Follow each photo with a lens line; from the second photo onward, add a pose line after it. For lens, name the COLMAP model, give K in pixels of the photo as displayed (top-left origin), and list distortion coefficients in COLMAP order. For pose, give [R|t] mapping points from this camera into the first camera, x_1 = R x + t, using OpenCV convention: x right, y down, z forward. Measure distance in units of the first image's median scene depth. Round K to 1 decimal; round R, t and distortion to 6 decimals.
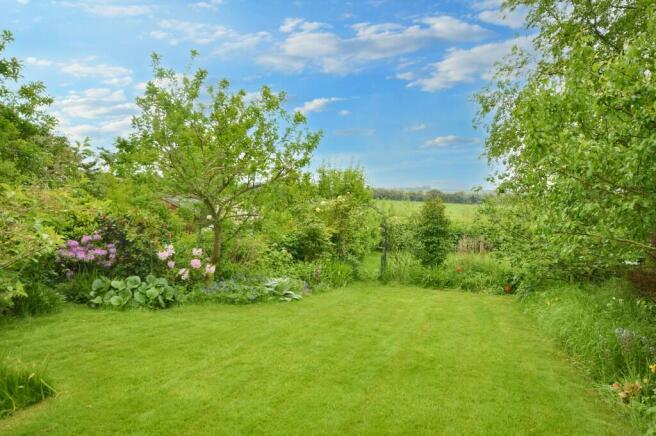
lens RADIAL K [[488.2, 0, 328.0], [0, 488.2, 218.0], [0, 0, 1]] dist [0.067968, 0.001261]
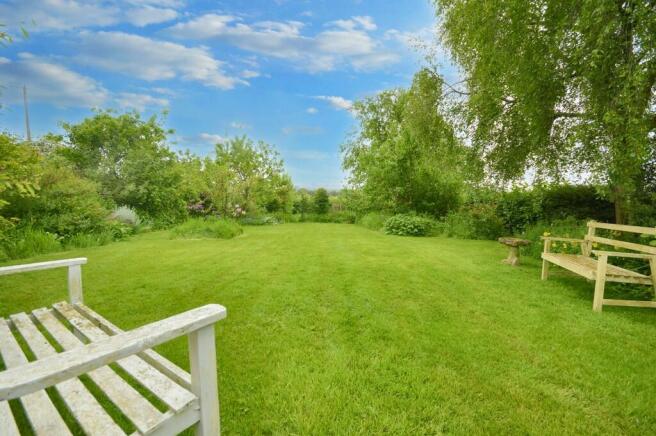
lens RADIAL K [[295.0, 0, 328.0], [0, 295.0, 218.0], [0, 0, 1]] dist [0.000169, 0.000273]
pose [[0.956094, -0.028202, 0.291700, -0.197927], [0.014819, 0.998738, 0.047989, 0.048641], [-0.292685, -0.041560, 0.955305, -0.428369]]
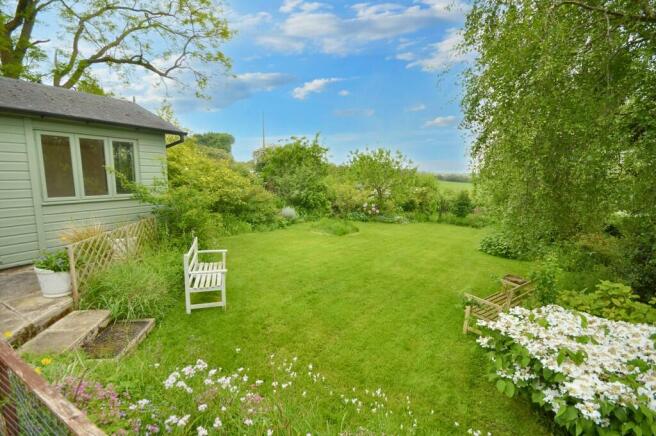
lens RADIAL K [[295.0, 0, 328.0], [0, 295.0, 218.0], [0, 0, 1]] dist [0.000169, 0.000273]
pose [[0.958276, 0.070596, -0.276991, -0.016388], [-0.043761, 0.993832, 0.101900, -0.021766], [0.282476, -0.085527, 0.955454, -0.636226]]
